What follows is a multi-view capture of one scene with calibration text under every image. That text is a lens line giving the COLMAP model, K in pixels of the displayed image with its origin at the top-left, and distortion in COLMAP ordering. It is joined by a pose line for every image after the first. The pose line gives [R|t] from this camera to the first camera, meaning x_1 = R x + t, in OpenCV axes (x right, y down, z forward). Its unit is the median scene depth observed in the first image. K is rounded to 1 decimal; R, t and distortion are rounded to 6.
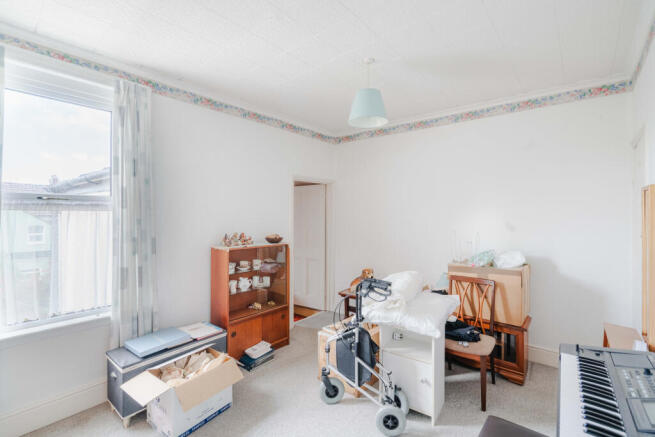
lens RADIAL K [[300.0, 0, 326.7], [0, 300.0, 216.6], [0, 0, 1]] dist [-0.002473, 0.000081]
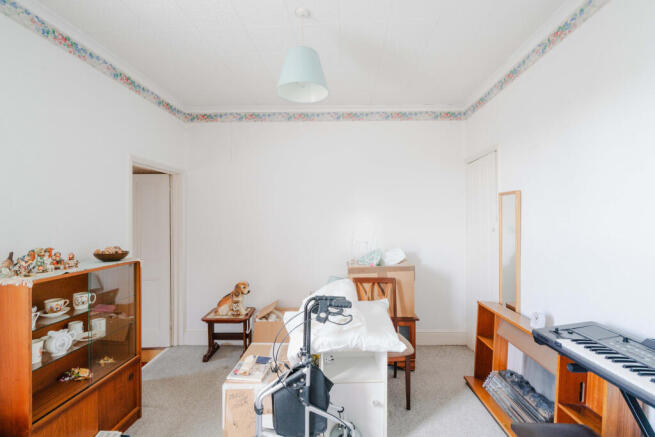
lens RADIAL K [[300.0, 0, 328.8], [0, 300.0, 219.6], [0, 0, 1]] dist [-0.002473, 0.000081]
pose [[0.791611, -0.008906, 0.610960, -0.221996], [0.008379, 0.999958, 0.003719, 0.005734], [-0.610968, 0.002175, 0.791652, 0.278199]]
